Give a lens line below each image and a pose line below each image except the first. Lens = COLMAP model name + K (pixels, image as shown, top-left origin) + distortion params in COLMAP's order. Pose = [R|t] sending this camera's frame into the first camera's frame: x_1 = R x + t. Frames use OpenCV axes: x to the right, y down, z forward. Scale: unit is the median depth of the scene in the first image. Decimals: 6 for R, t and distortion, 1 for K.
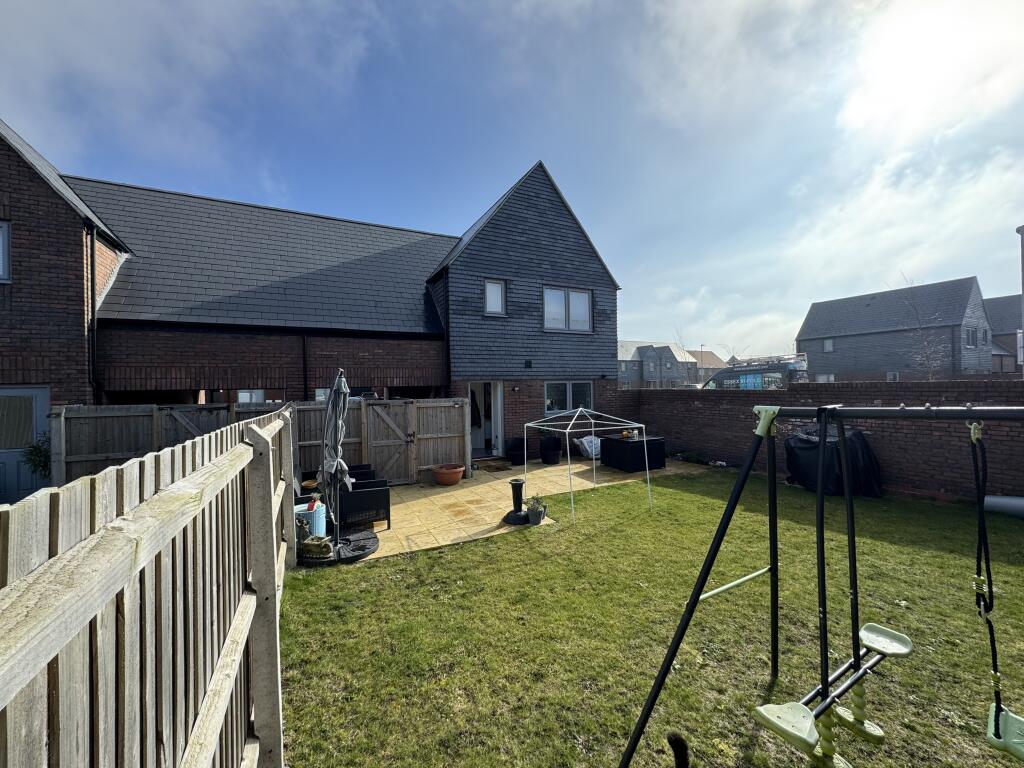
lens RADIAL K [[405.8, 0, 512.0], [0, 405.8, 384.0], [0, 0, 1]] dist [-0.001752, -0.000351]
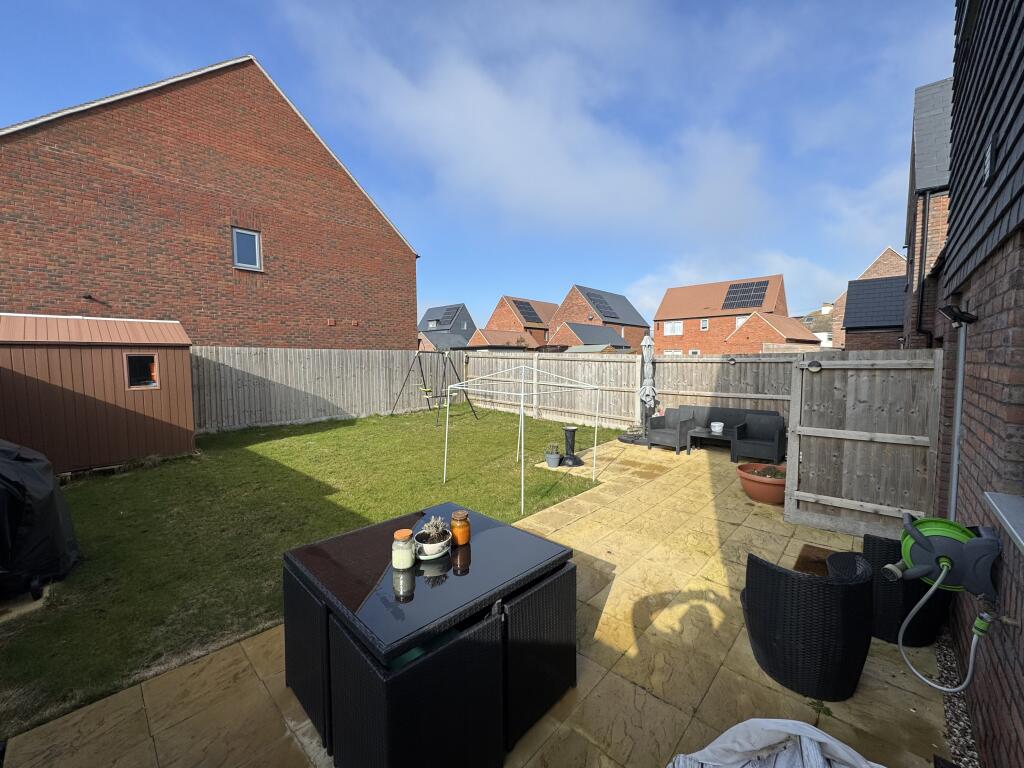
lens RADIAL K [[405.8, 0, 512.0], [0, 405.8, 384.0], [0, 0, 1]] dist [-0.001752, -0.000351]
pose [[-0.934920, 0.043457, -0.352186, 0.318058], [0.020328, 0.997402, 0.069108, 0.027680], [0.354275, 0.057451, -0.933375, 1.165653]]
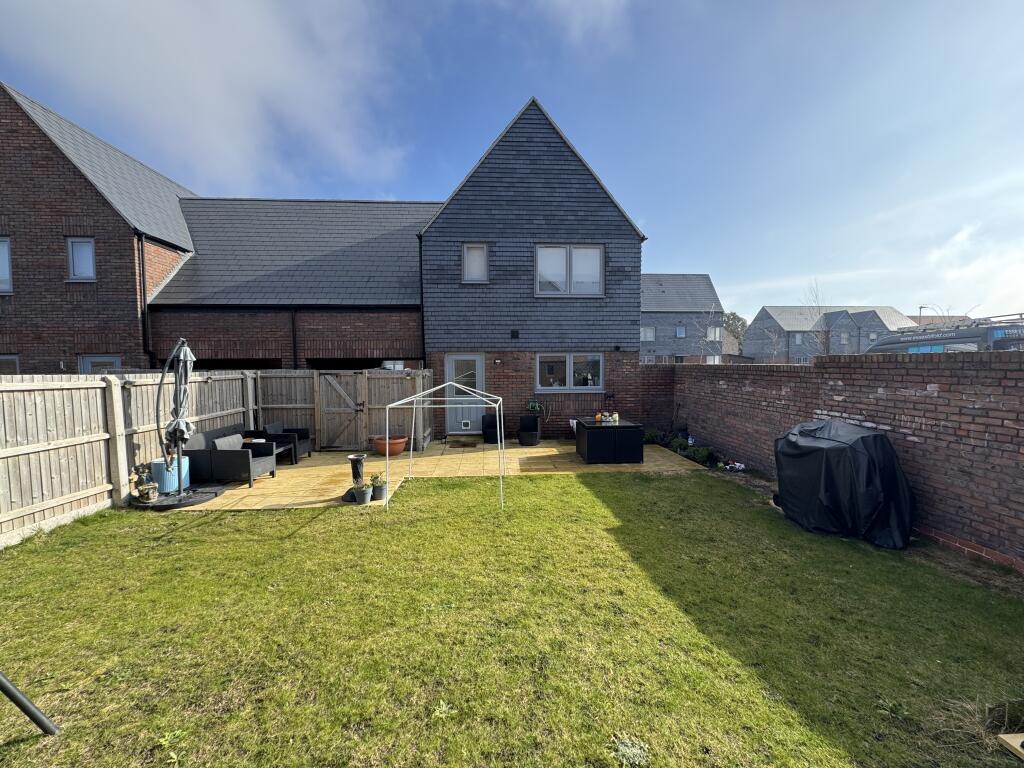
lens RADIAL K [[405.8, 0, 512.0], [0, 405.8, 384.0], [0, 0, 1]] dist [-0.001752, -0.000351]
pose [[0.916274, 0.031572, -0.399306, 0.427364], [-0.007230, 0.998030, 0.062321, 0.005460], [0.400487, -0.054216, 0.914697, 0.172656]]
